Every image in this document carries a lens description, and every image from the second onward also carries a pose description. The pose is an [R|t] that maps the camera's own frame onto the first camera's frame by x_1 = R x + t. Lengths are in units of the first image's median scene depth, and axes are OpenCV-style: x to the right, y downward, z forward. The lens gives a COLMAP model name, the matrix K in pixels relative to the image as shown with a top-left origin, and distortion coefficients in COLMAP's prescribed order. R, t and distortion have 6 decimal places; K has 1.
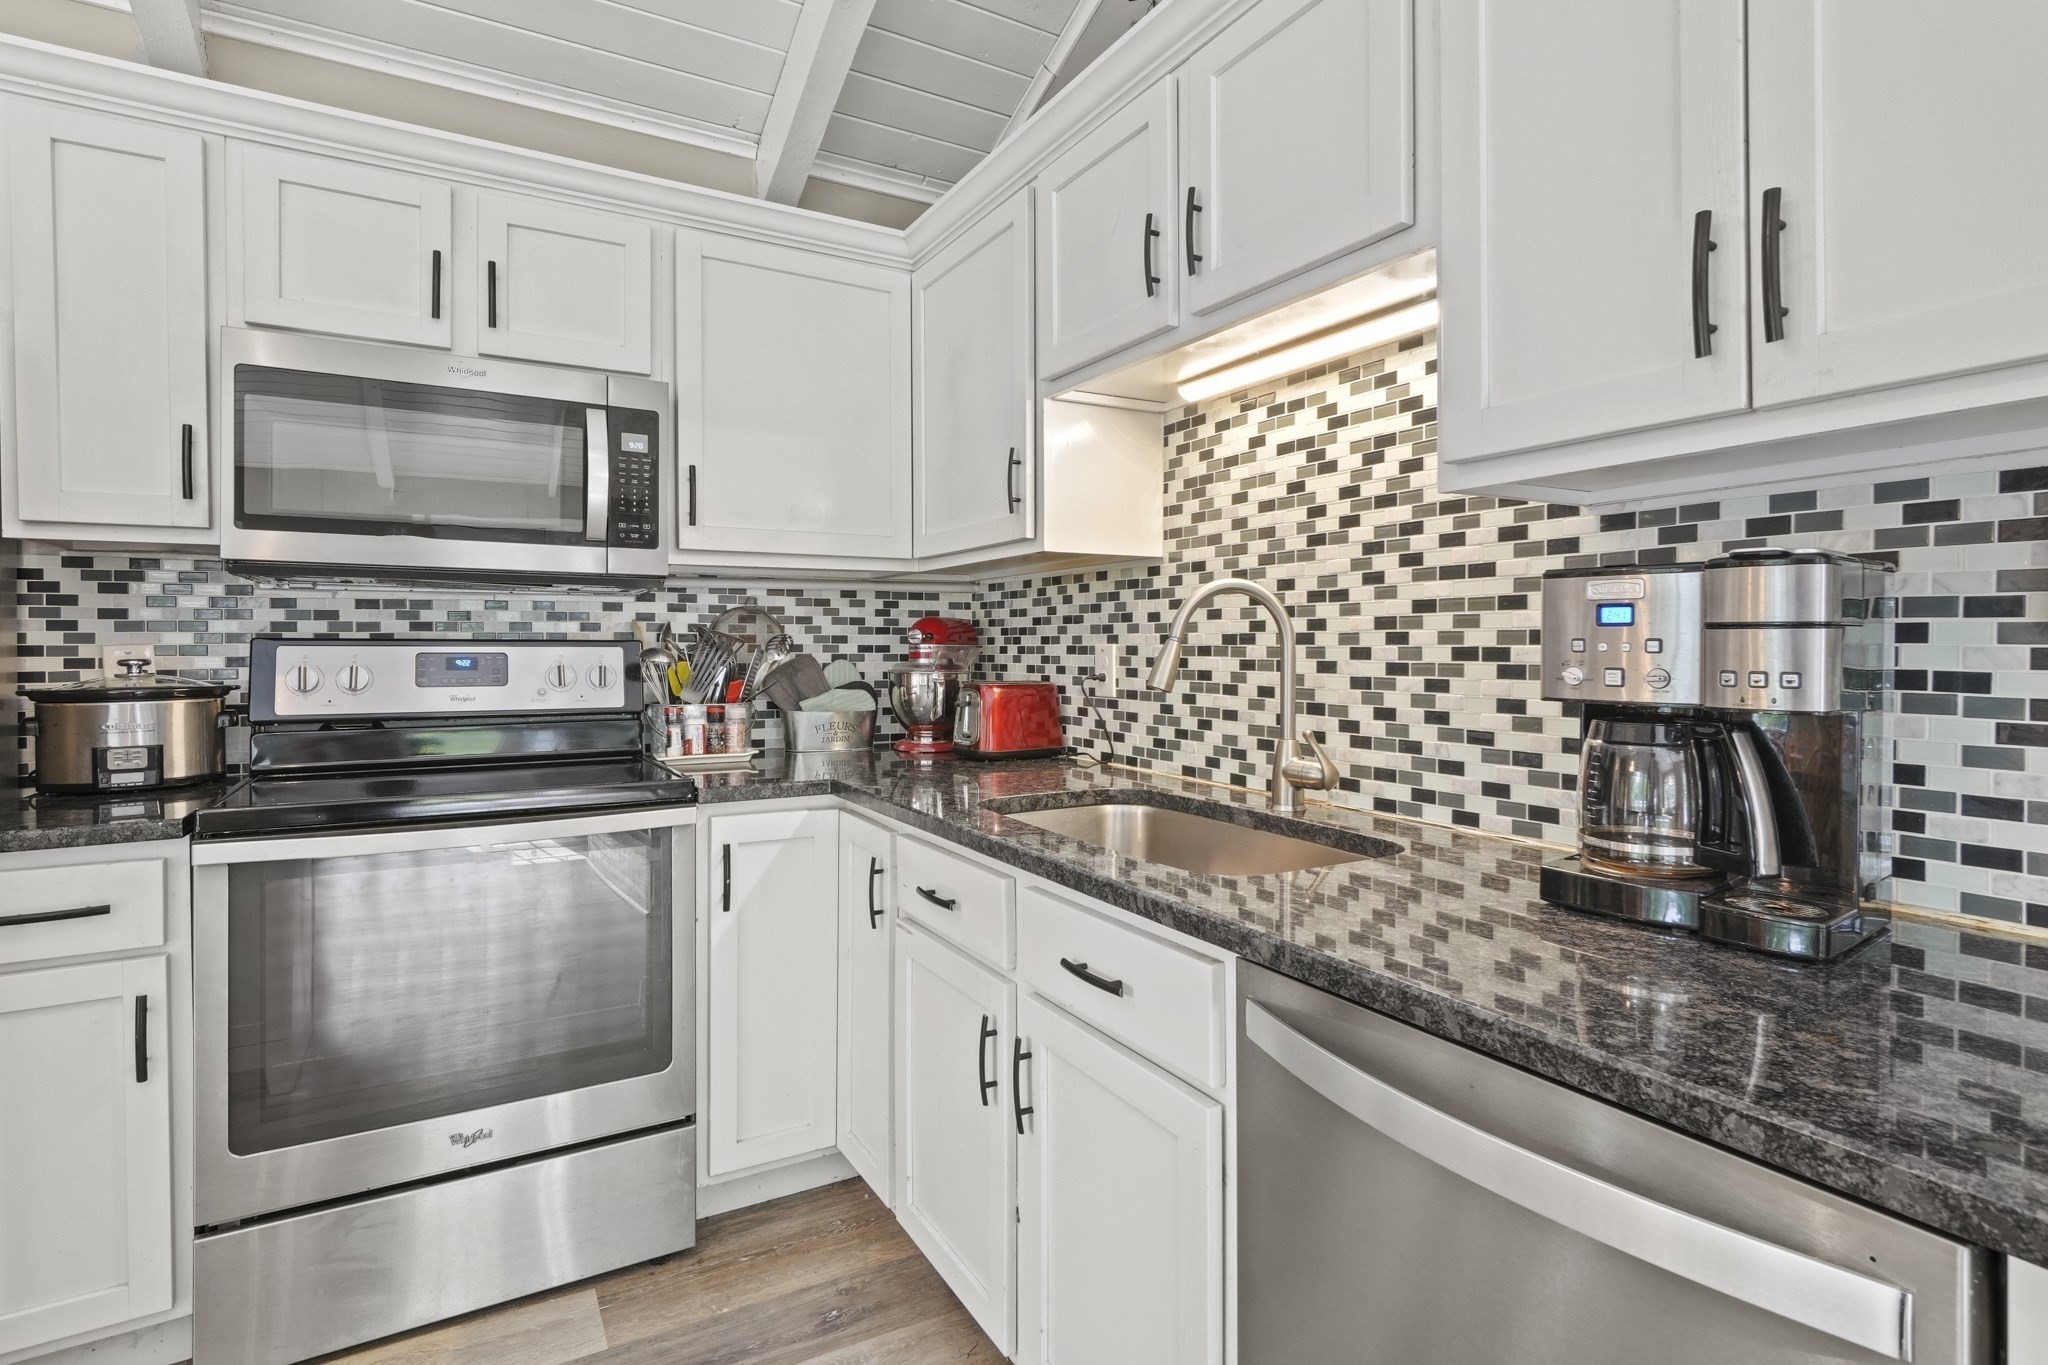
lens RADIAL K [[1002.8, 0, 1035.0], [0, 1002.8, 649.2], [0, 0, 1]] dist [-0.003091, -0.002763]
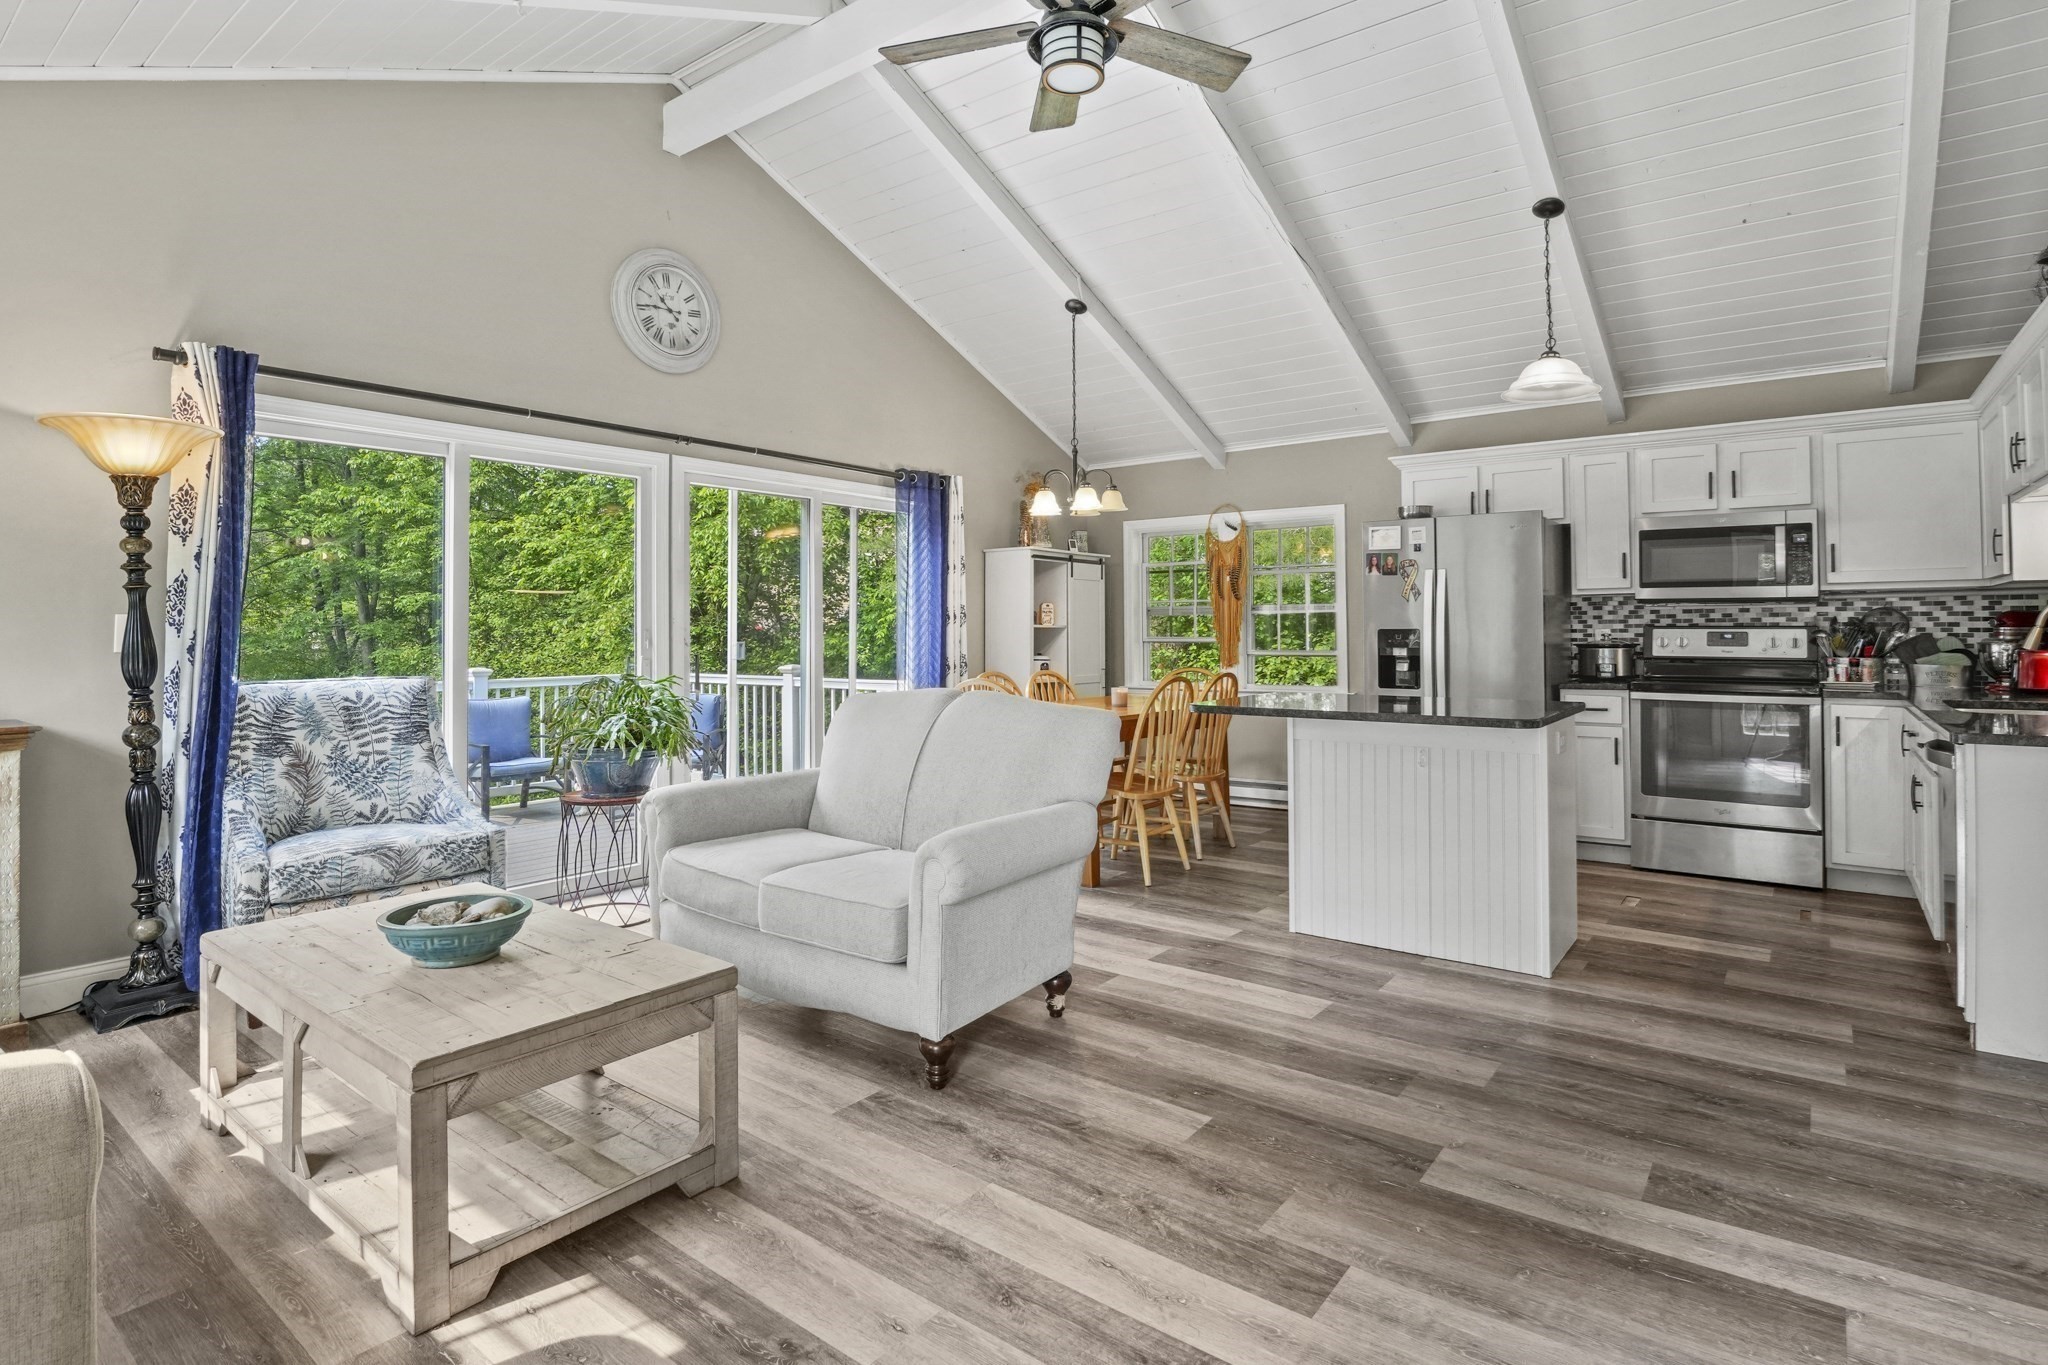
lens RADIAL K [[1002.8, 0, 1057.8], [0, 1002.8, 617.1], [0, 0, 1]] dist [-0.003091, -0.002763]
pose [[0.385212, -0.012171, -0.922748, 1.111634], [0.003018, 0.999924, -0.011929, -0.008476], [0.922823, 0.001810, 0.385220, -1.517753]]
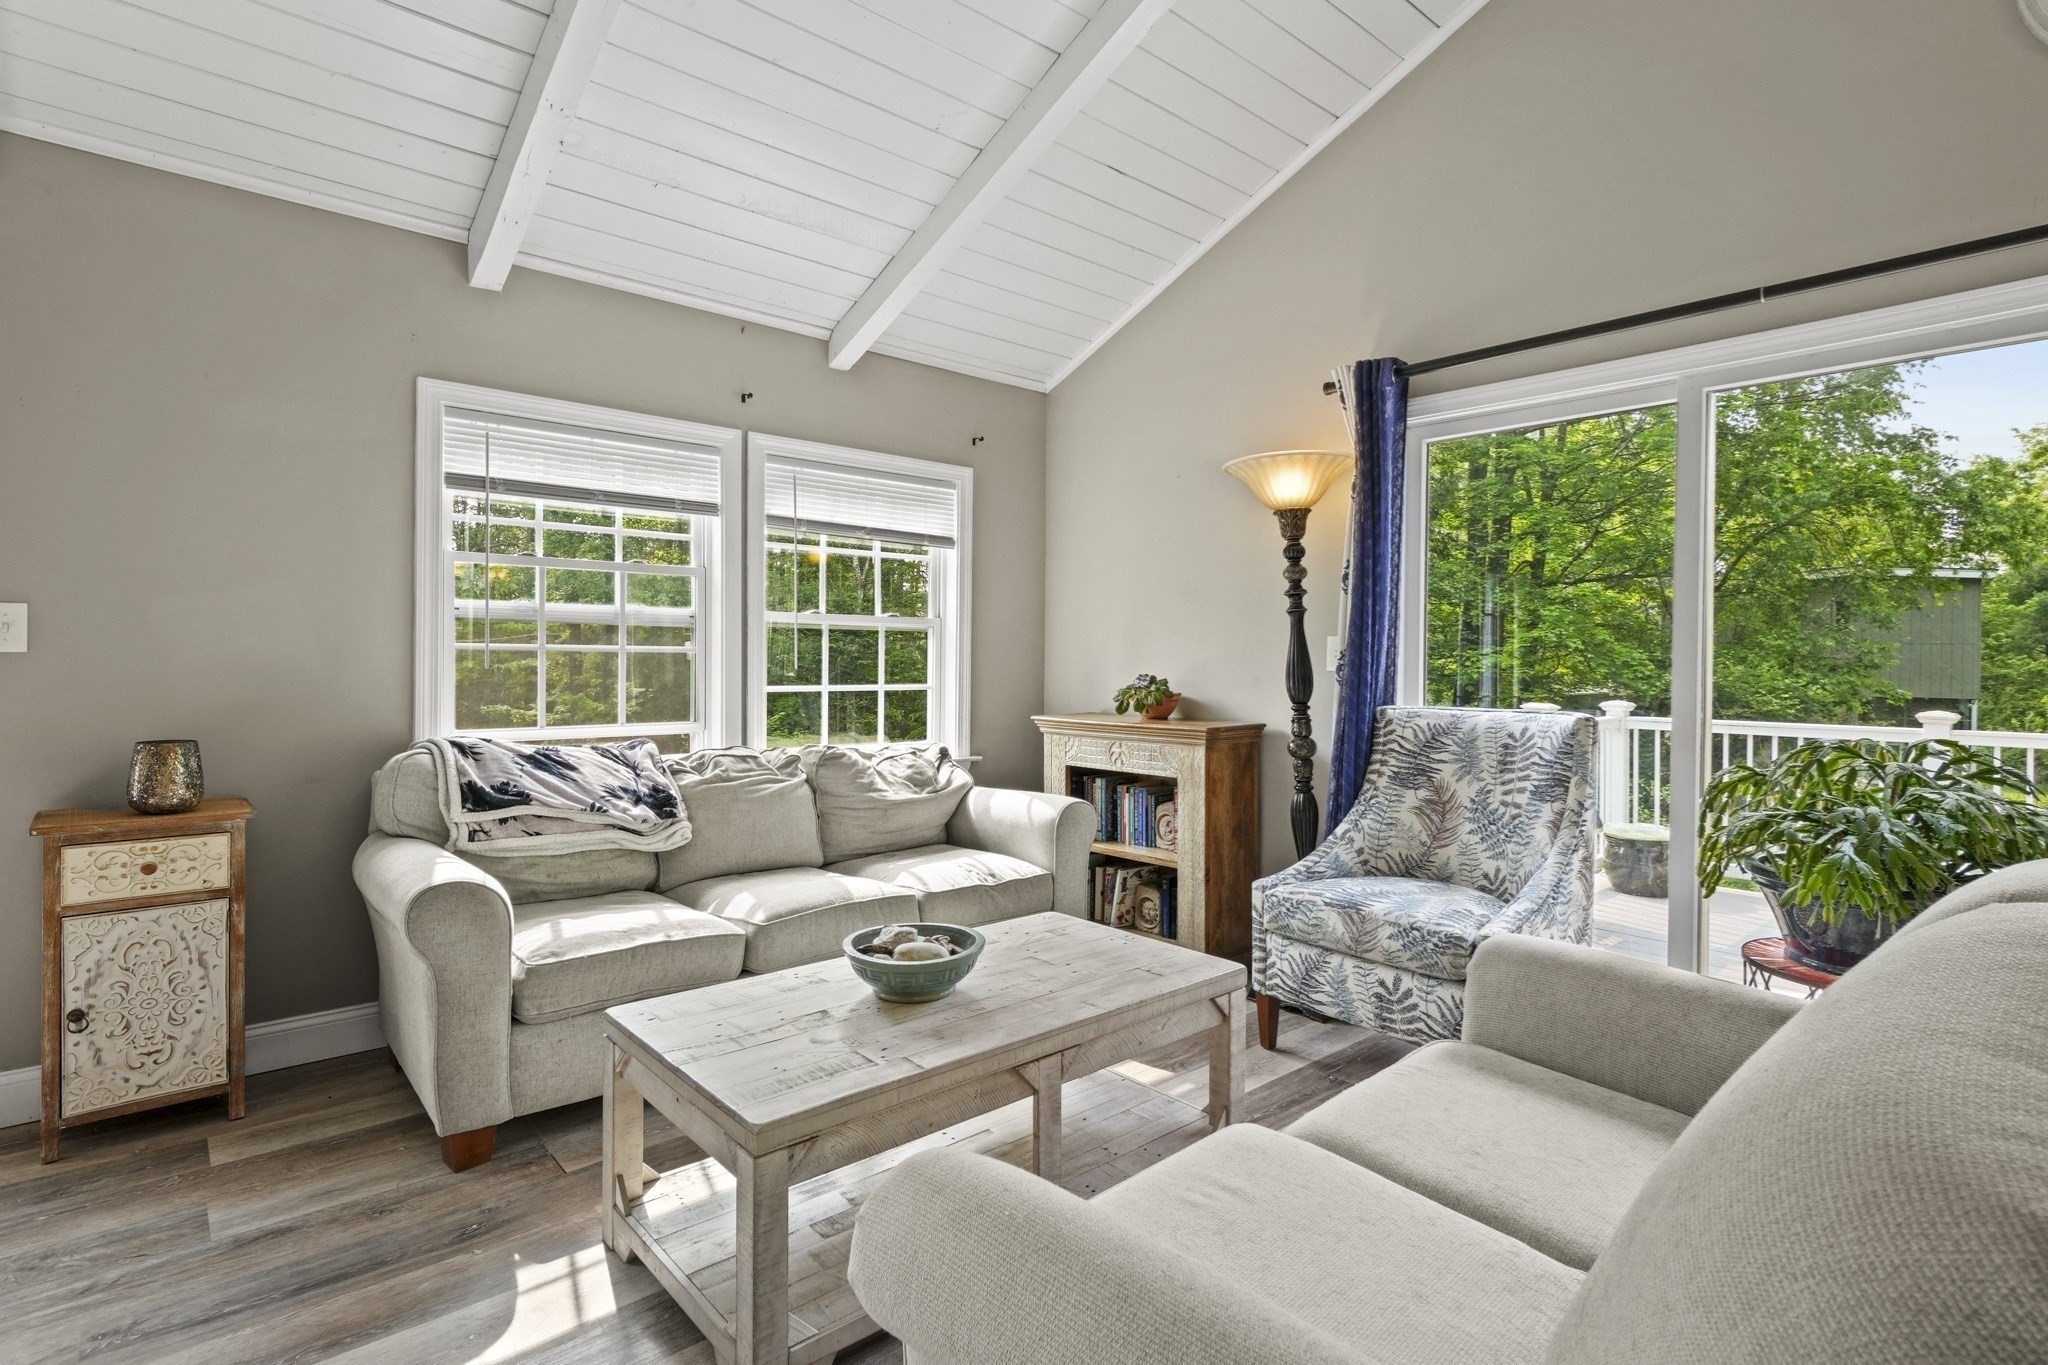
lens RADIAL K [[1002.8, 0, 1005.9], [0, 1002.8, 672.0], [0, 0, 1]] dist [-0.003091, -0.002763]
pose [[-0.982758, -0.003439, -0.184864, -0.105047], [-0.007249, 0.999775, 0.019937, -0.004603], [0.184754, 0.020933, -0.982562, -0.628397]]
